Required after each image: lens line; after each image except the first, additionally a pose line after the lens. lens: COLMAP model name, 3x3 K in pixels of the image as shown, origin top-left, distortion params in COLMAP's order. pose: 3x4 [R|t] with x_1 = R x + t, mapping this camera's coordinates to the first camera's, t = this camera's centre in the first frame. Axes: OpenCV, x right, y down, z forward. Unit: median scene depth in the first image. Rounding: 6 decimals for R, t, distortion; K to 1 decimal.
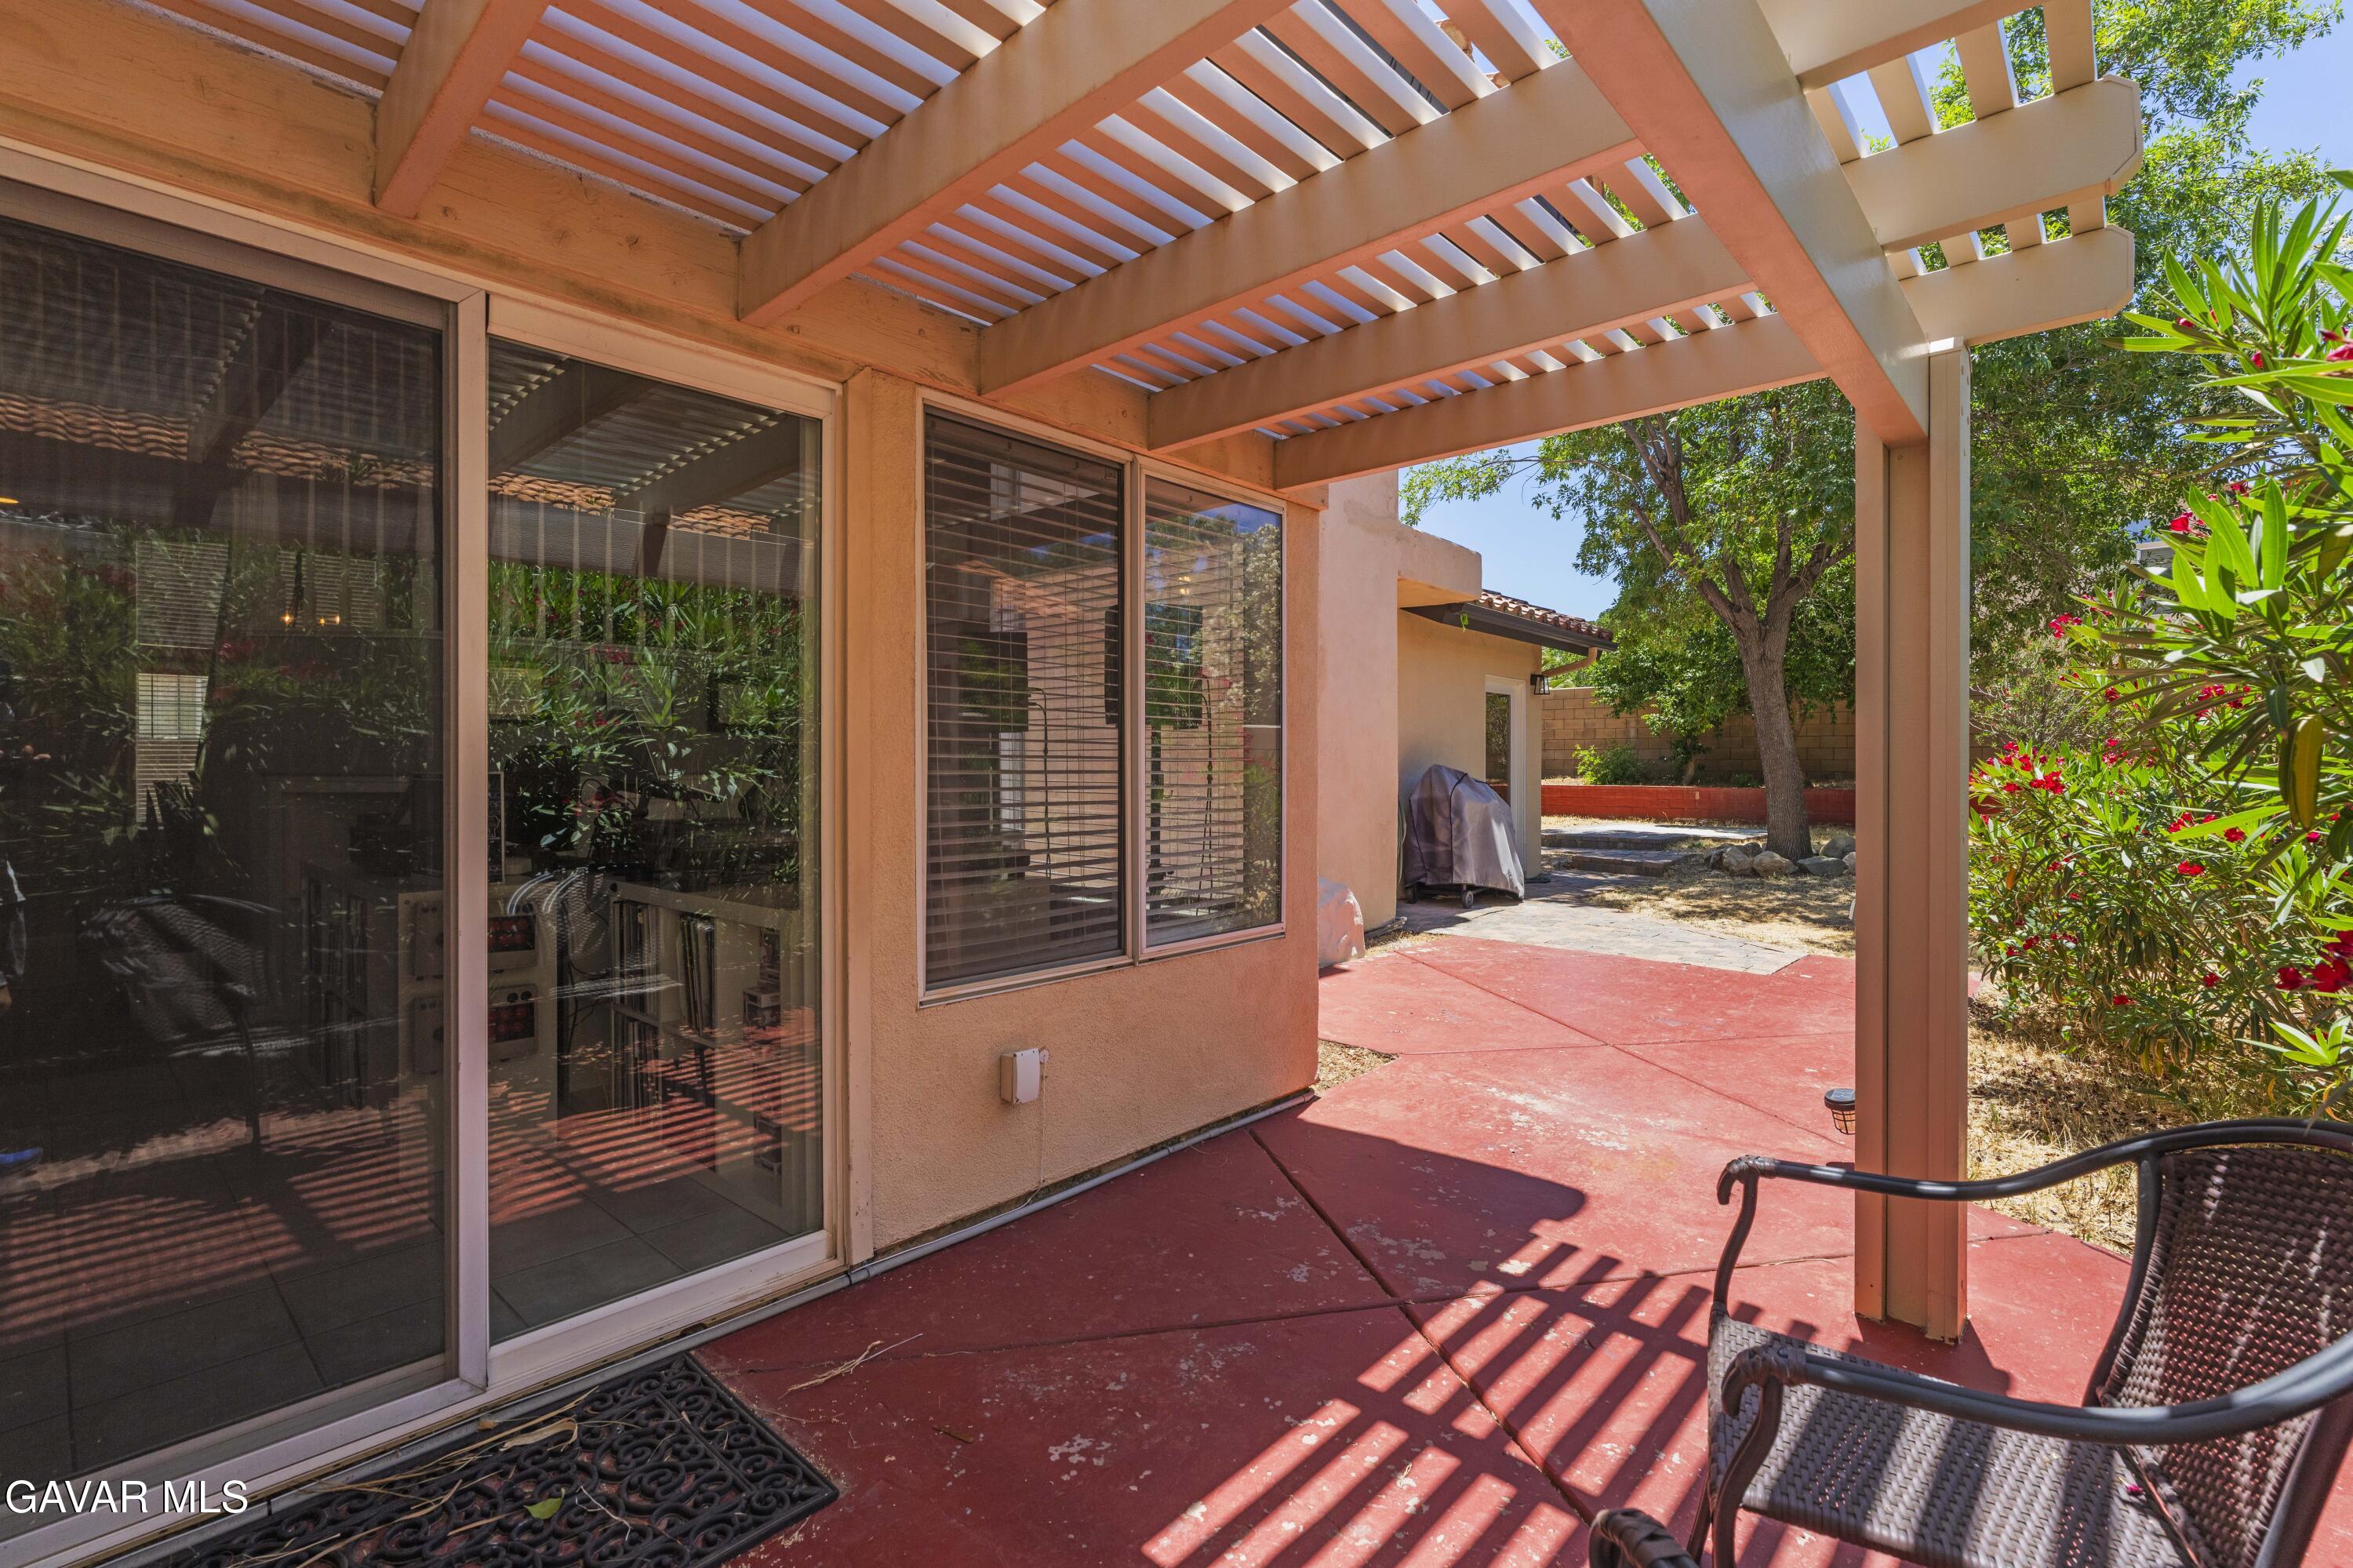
lens RADIAL K [[1049.2, 0, 1202.3], [0, 1049.2, 760.4], [0, 0, 1]] dist [-0.001353, 0.000203]
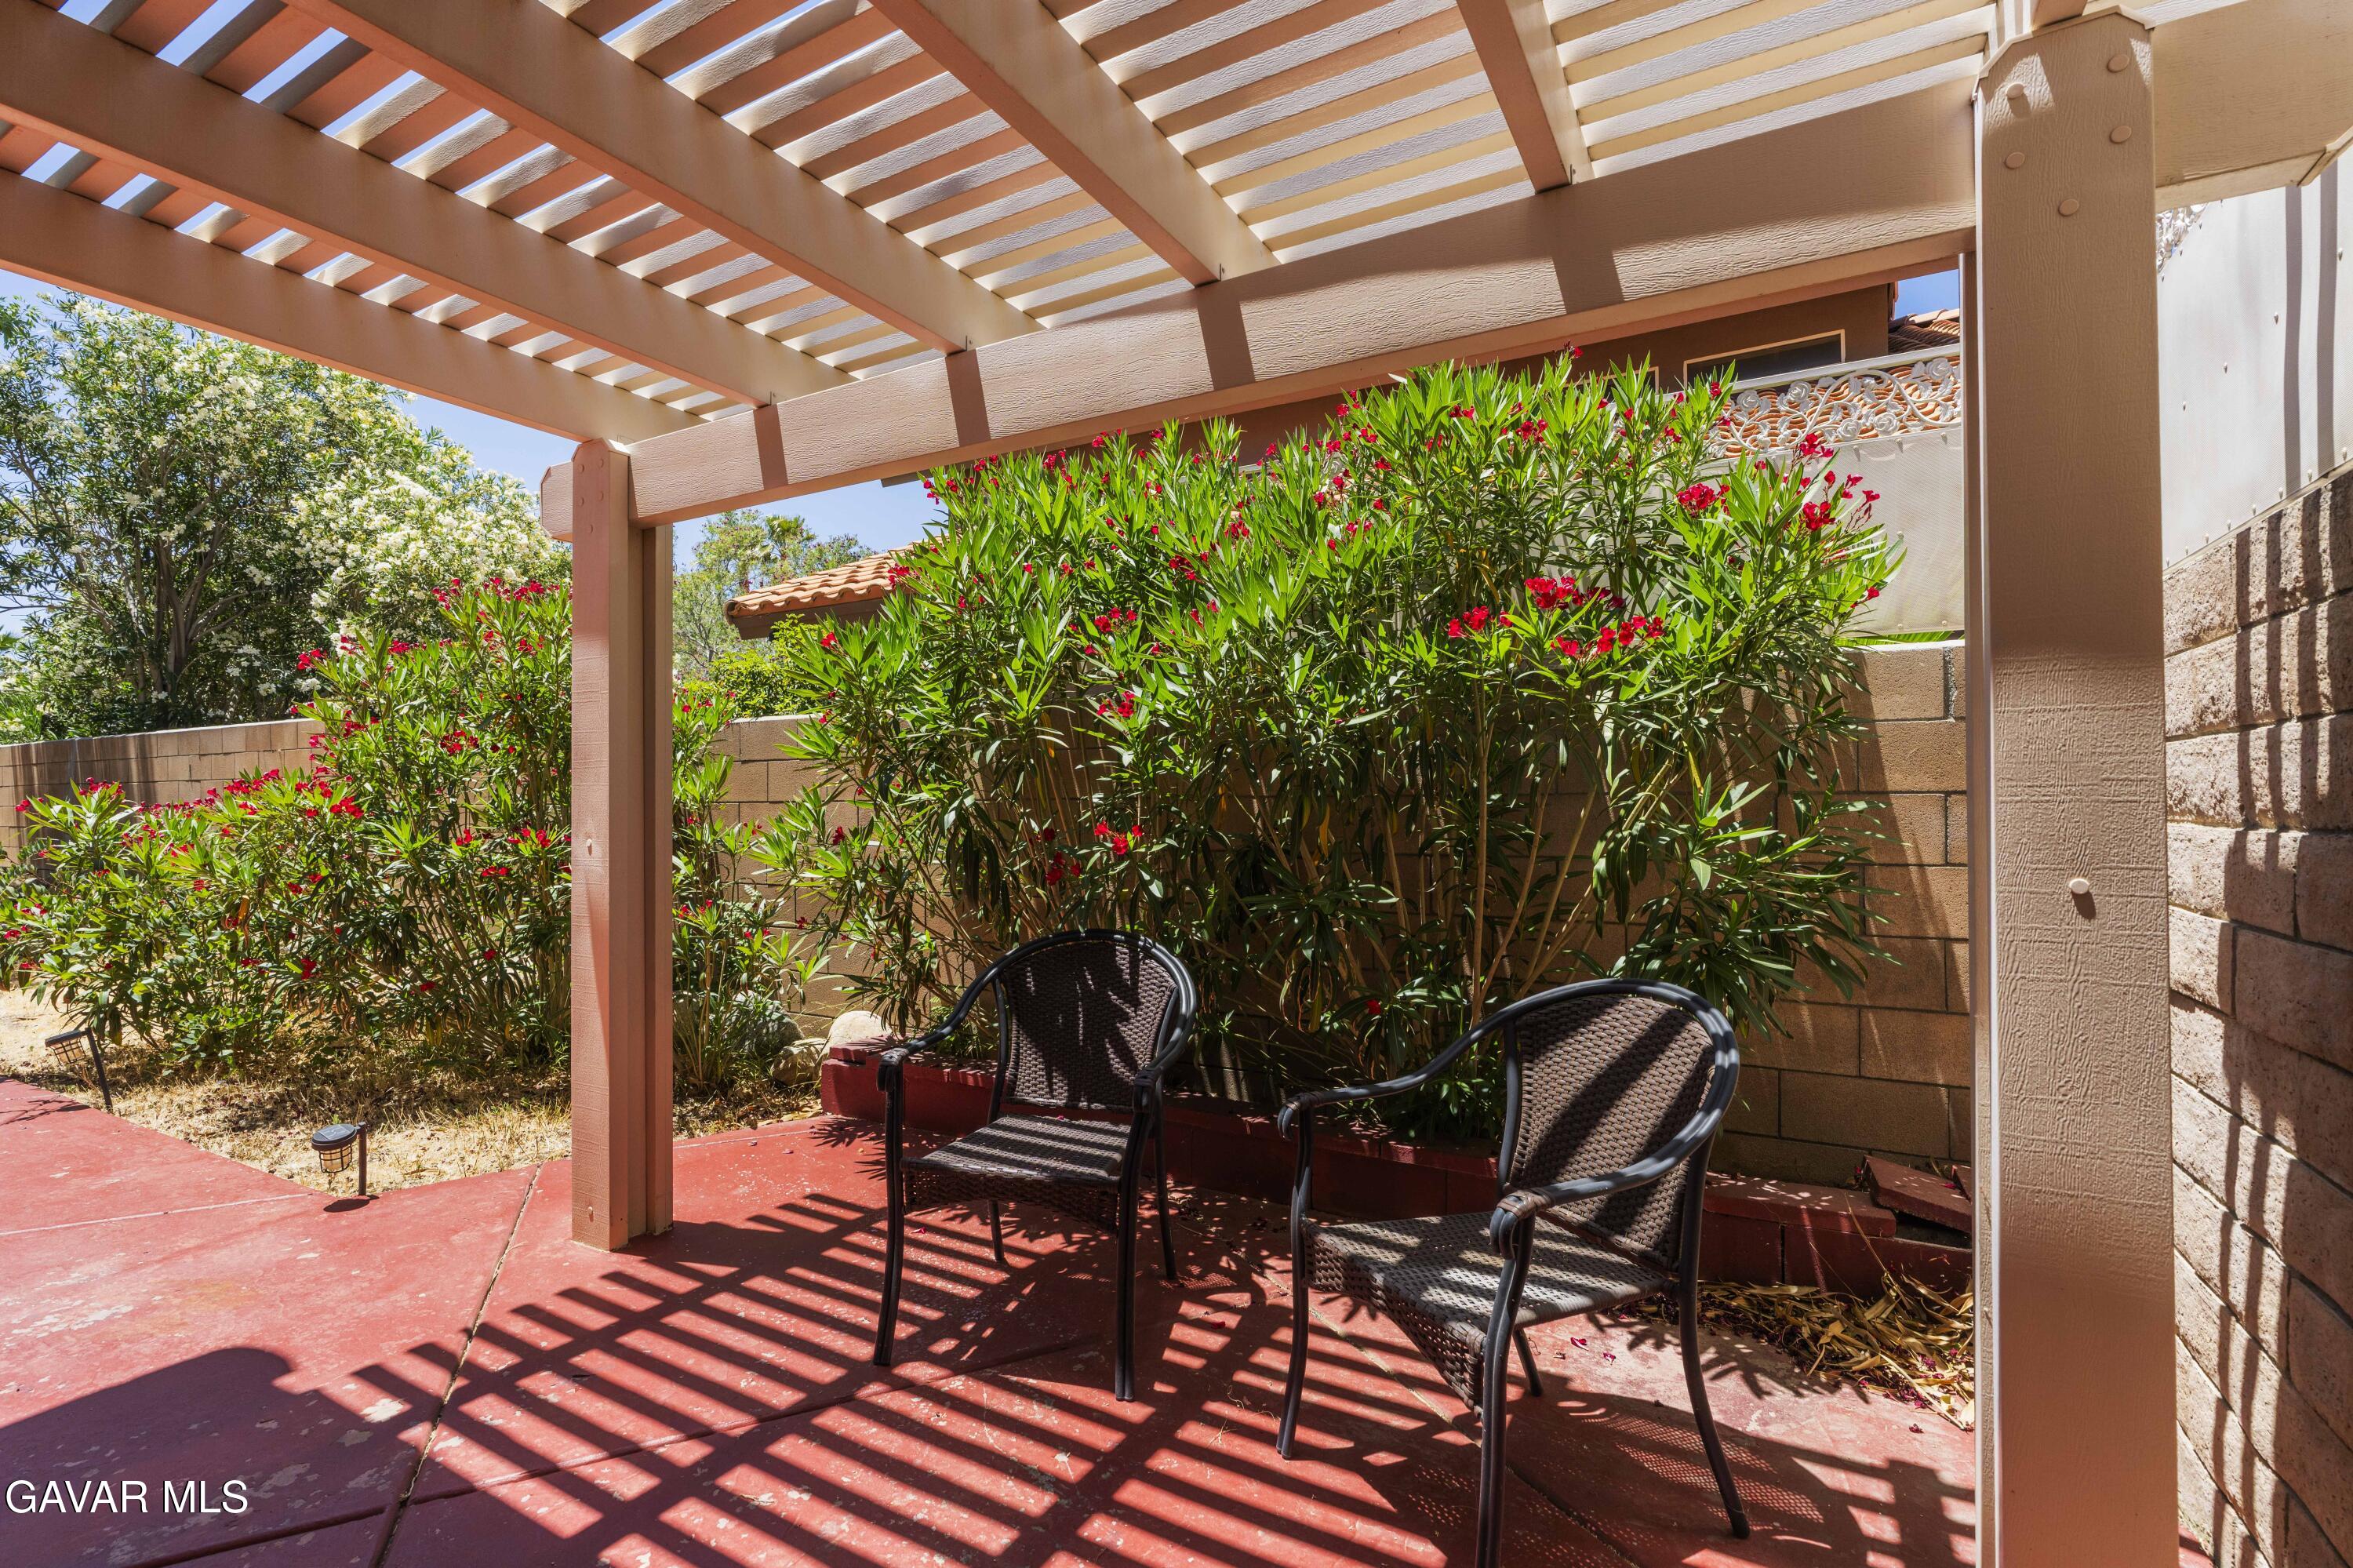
lens RADIAL K [[1030.6, 0, 1139.0], [0, 1030.6, 785.9], [0, 0, 1]] dist [0.032338, -0.013087]
pose [[-0.183326, 0.016877, 0.982907, -0.167446], [-0.003472, 0.999835, -0.017815, 0.006571], [-0.983046, -0.006679, -0.183237, 0.165374]]
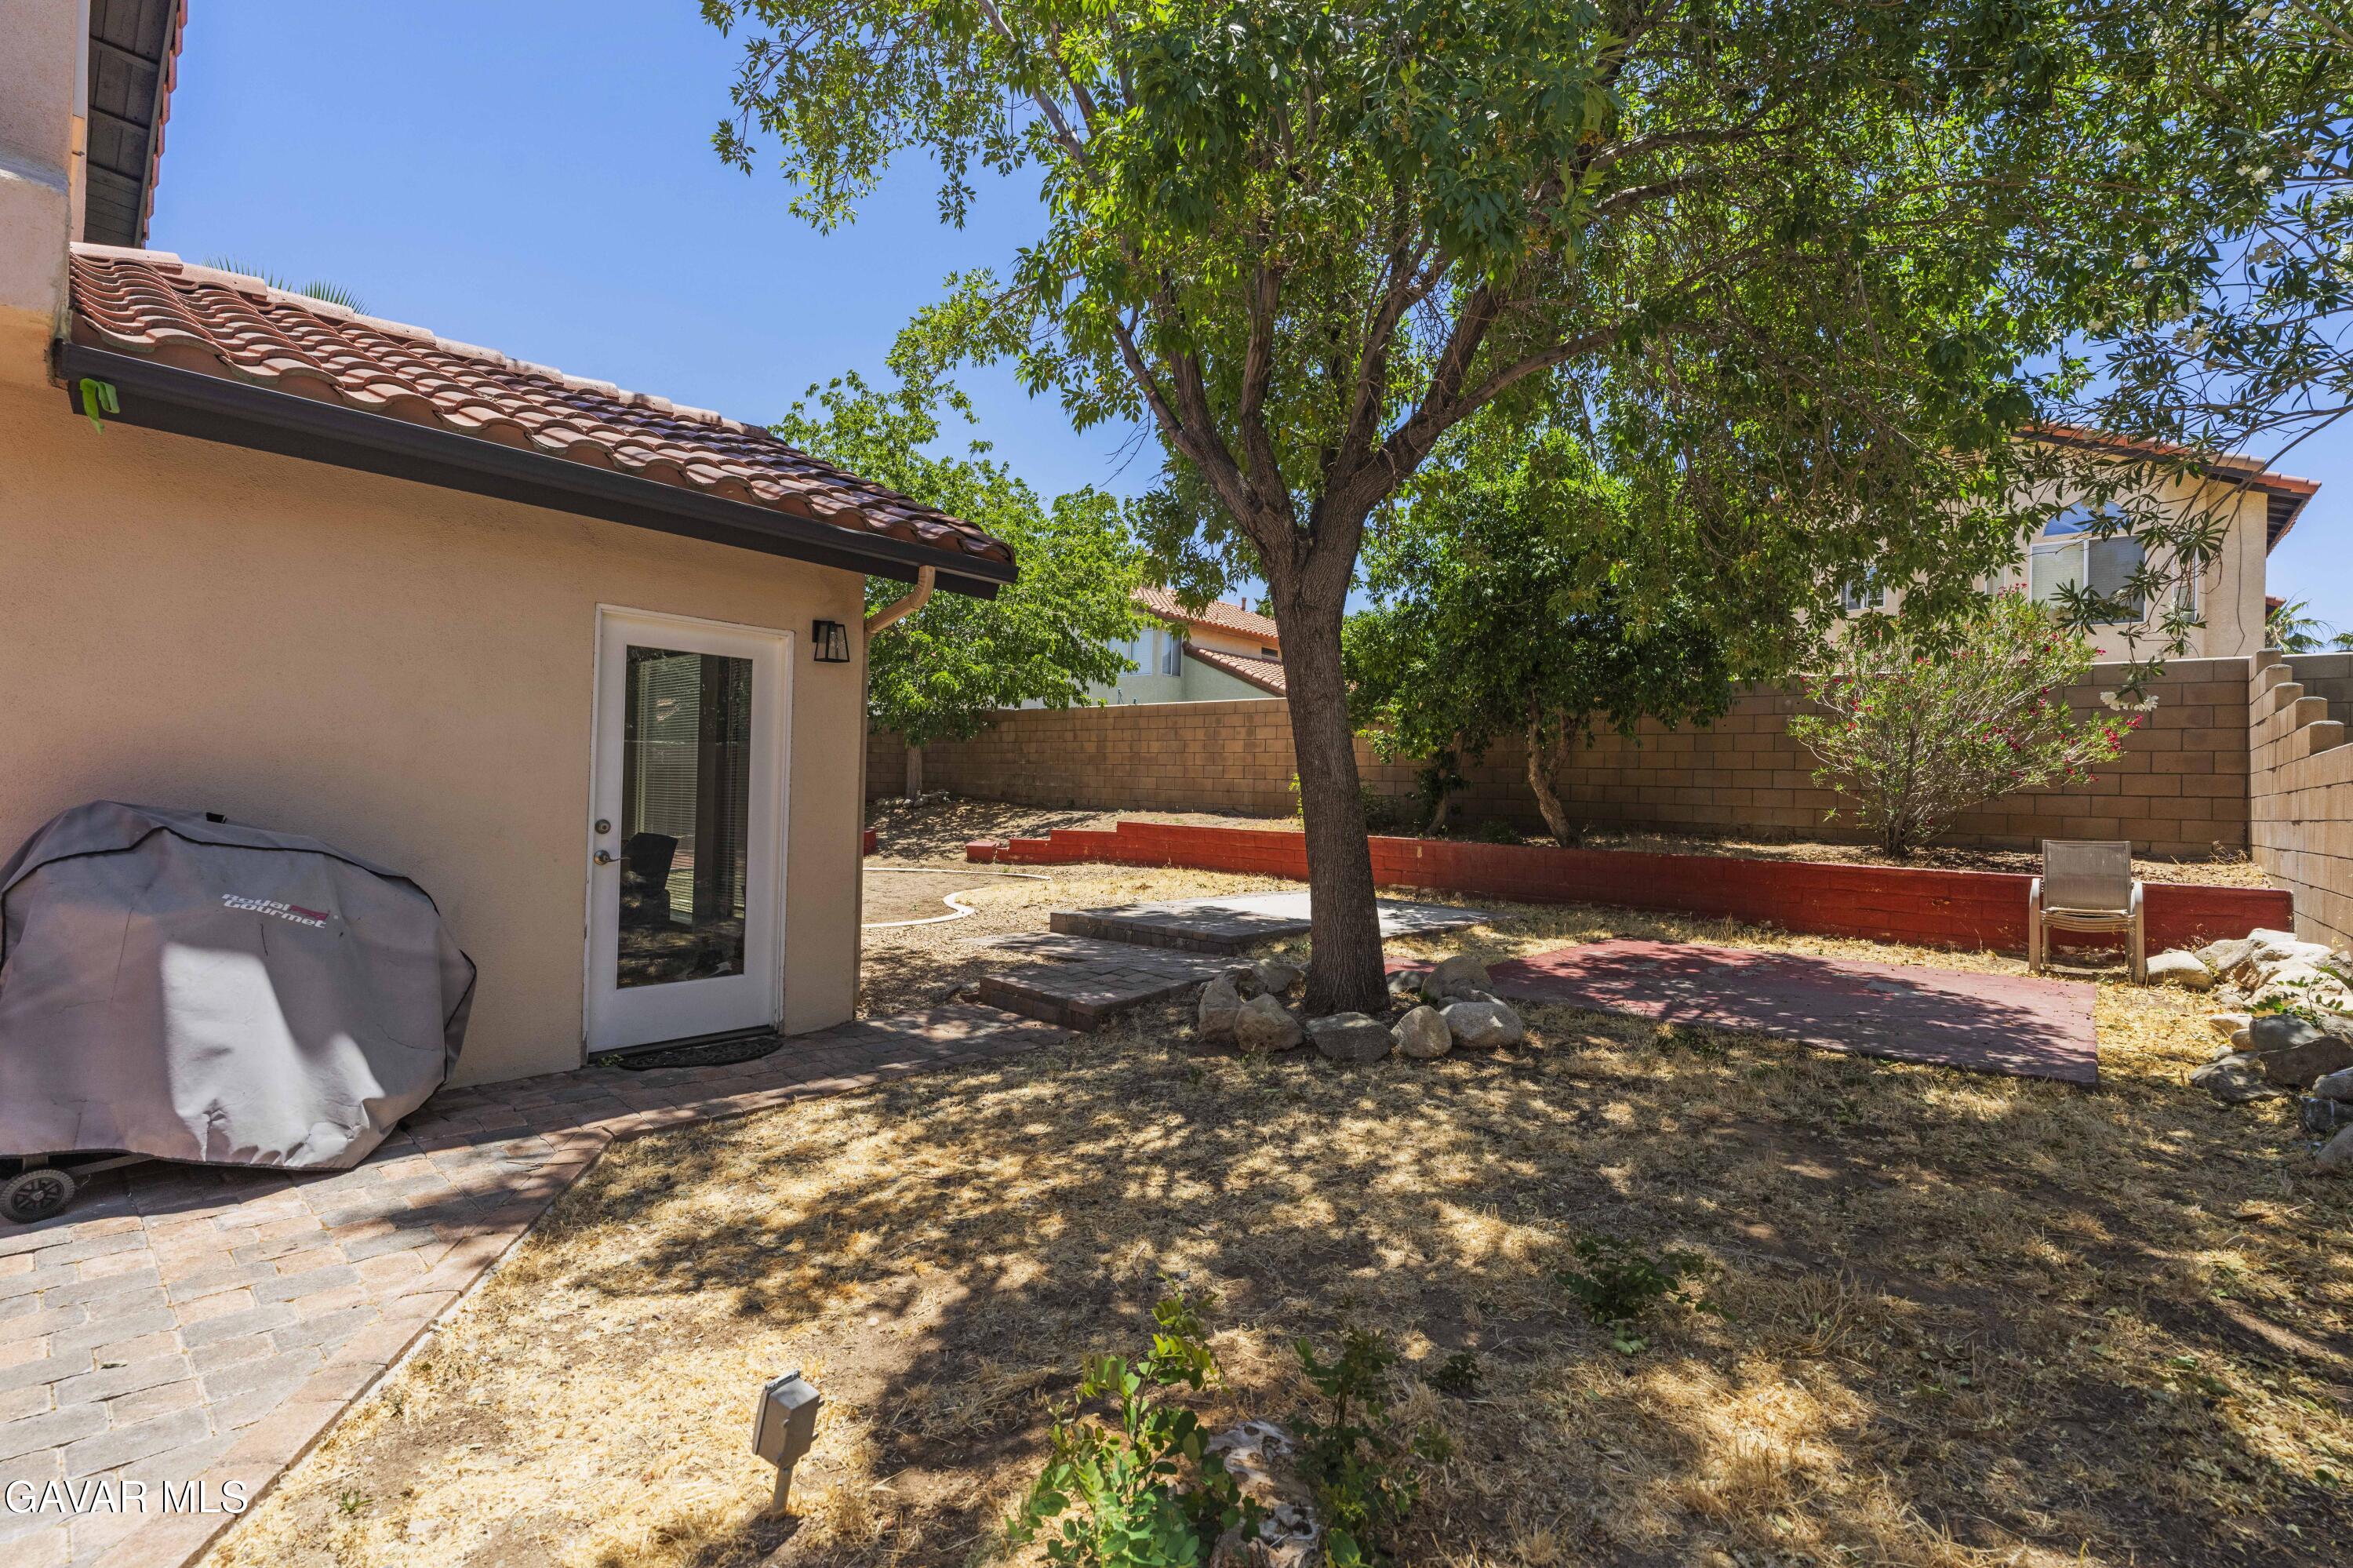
lens RADIAL K [[1069.2, 0, 1176.5], [0, 1069.2, 784.0], [0, 0, 1]] dist [0.000874, 0.000351]
pose [[0.999597, 0.028402, 0.000056, 0.666576], [-0.028402, 0.999593, -0.002755, -0.009025], [-0.000134, 0.002752, 0.999996, 0.684792]]
